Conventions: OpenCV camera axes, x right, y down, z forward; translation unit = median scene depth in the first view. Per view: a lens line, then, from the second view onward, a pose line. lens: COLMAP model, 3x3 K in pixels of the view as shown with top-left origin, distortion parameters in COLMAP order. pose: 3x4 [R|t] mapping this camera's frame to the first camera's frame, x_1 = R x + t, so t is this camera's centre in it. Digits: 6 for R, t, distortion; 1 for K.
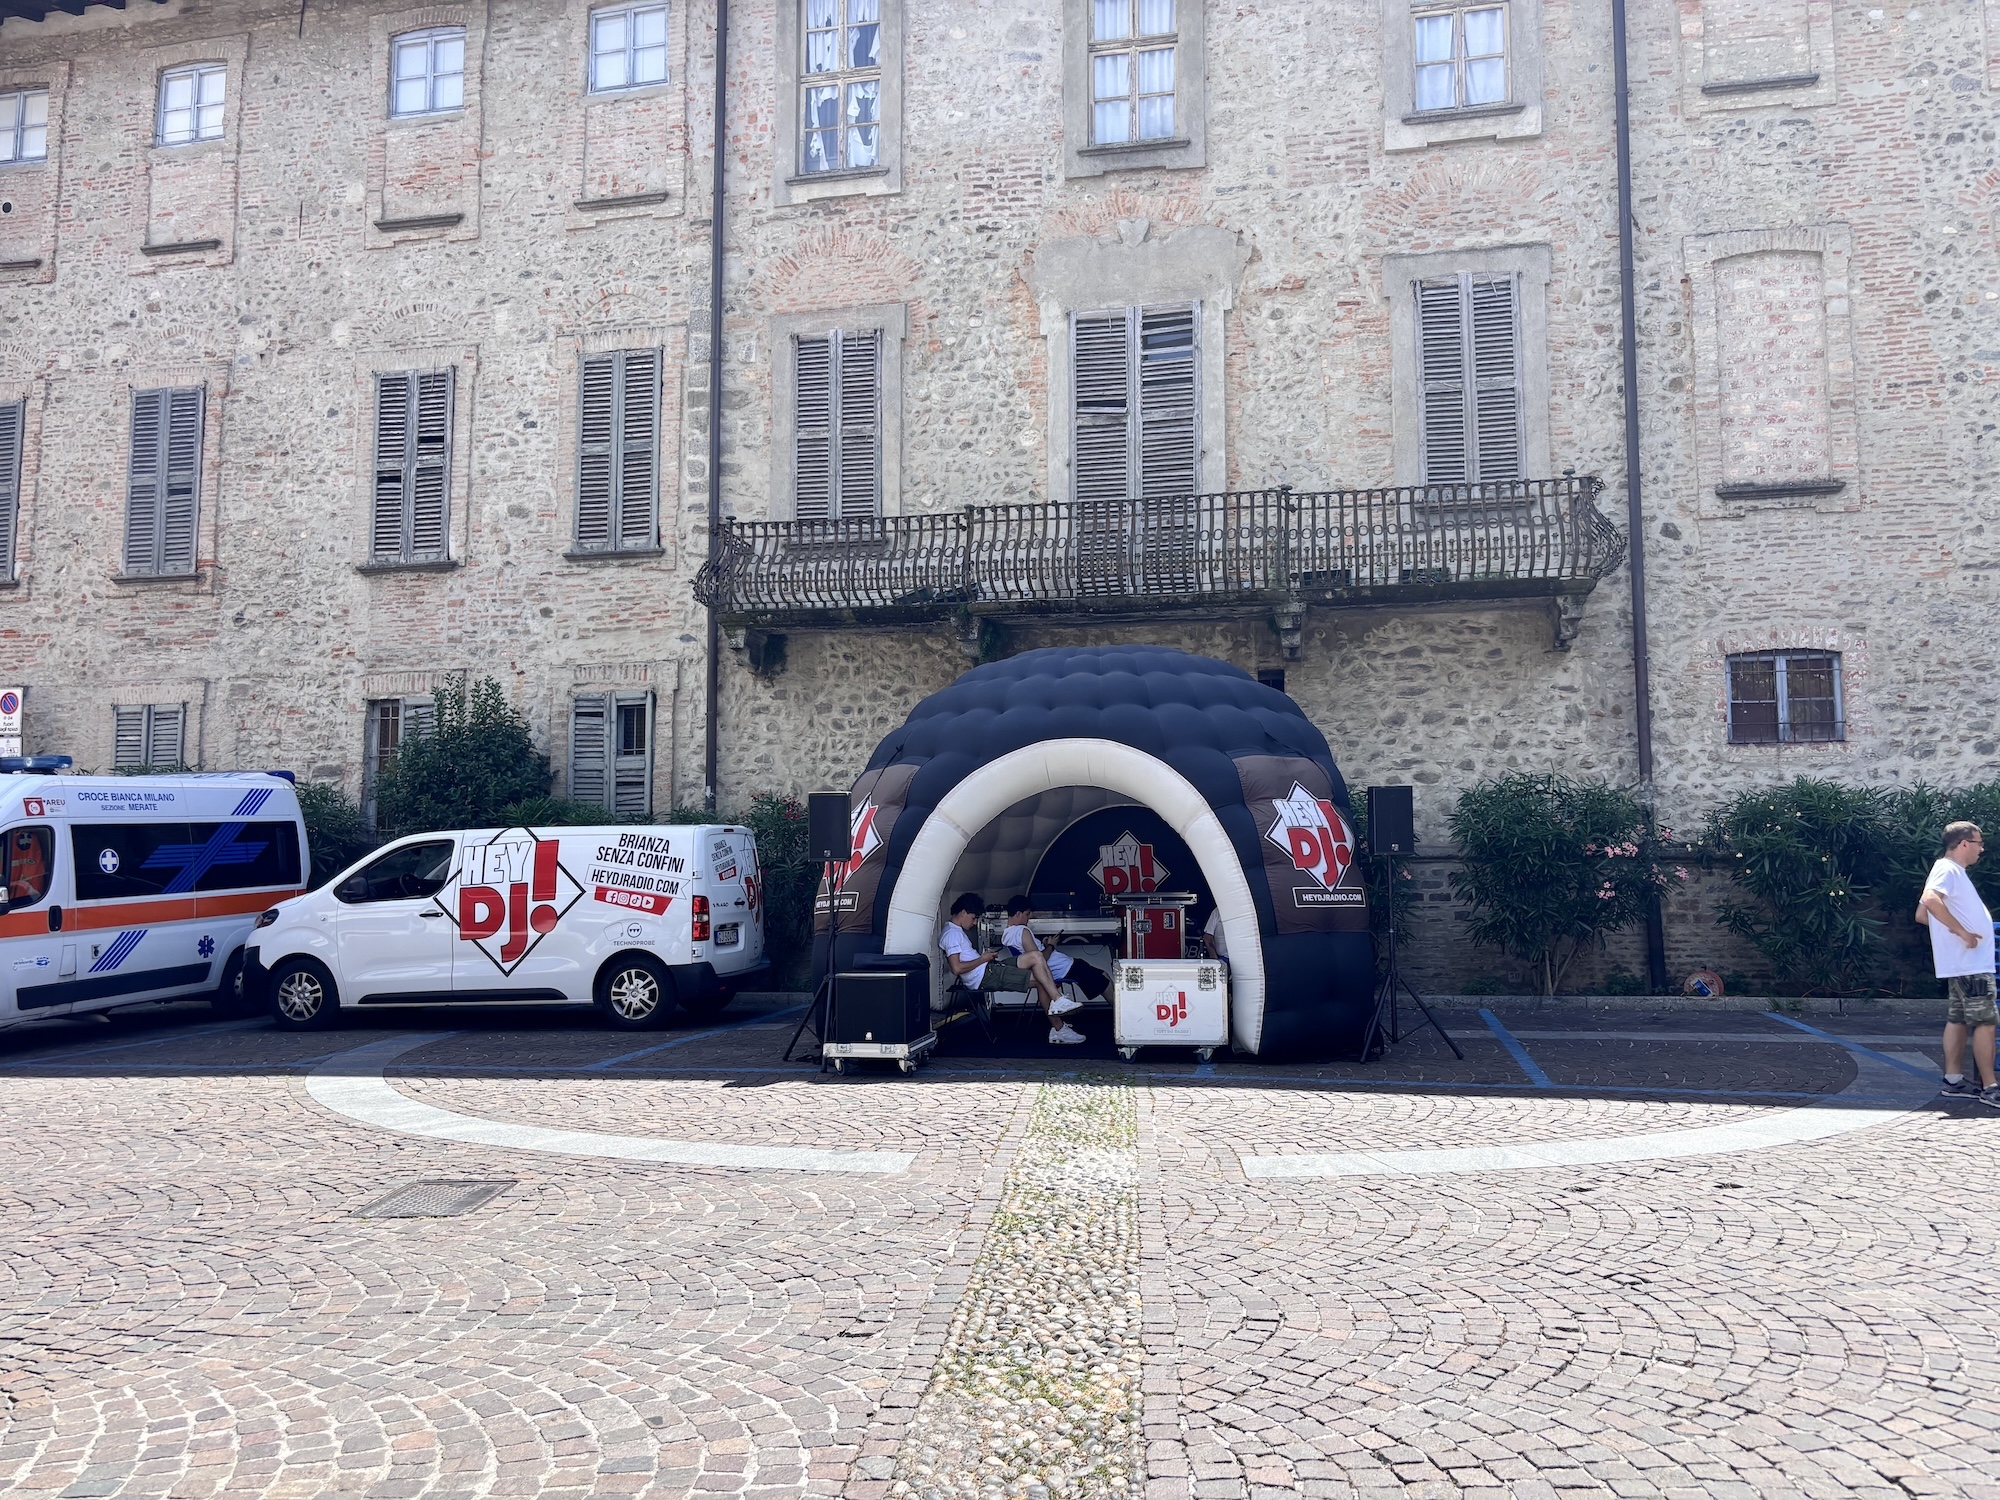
lens RADIAL K [[1536.6, 0, 1000.0], [0, 1536.6, 750.0], [0, 0, 1]] dist [0.048955, -0.048202]
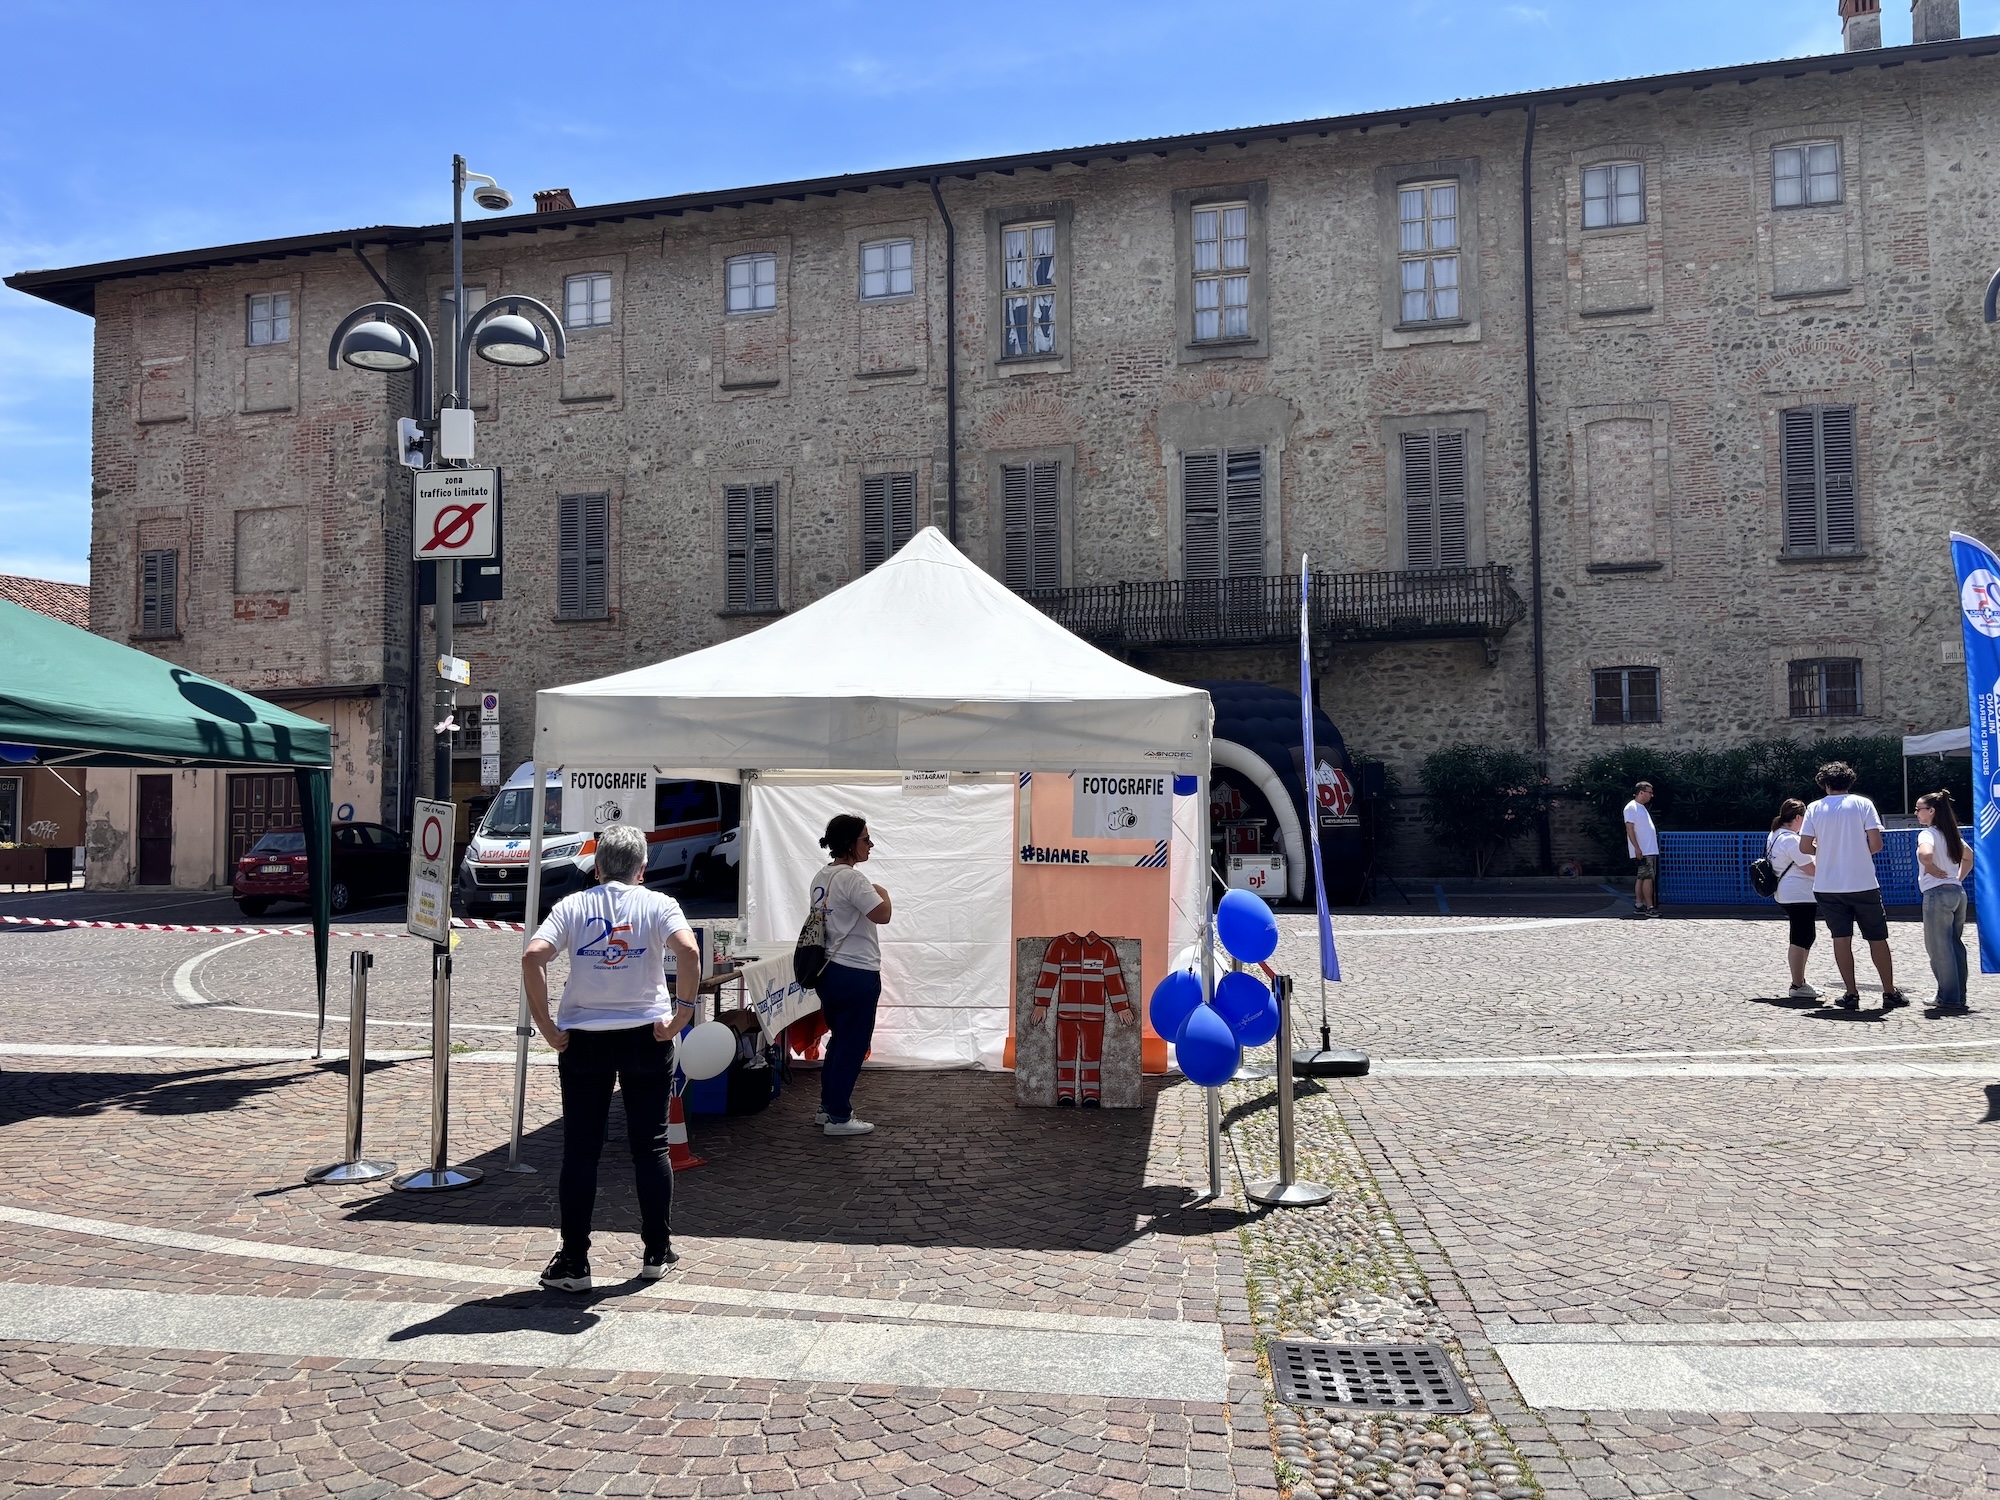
lens RADIAL K [[1536.6, 0, 1000.0], [0, 1536.6, 750.0], [0, 0, 1]] dist [0.048955, -0.048202]
pose [[0.999505, -0.011094, -0.029445, -0.095786], [0.012545, 0.998692, 0.049574, -0.058638], [0.028856, -0.049919, 0.998336, -0.583086]]
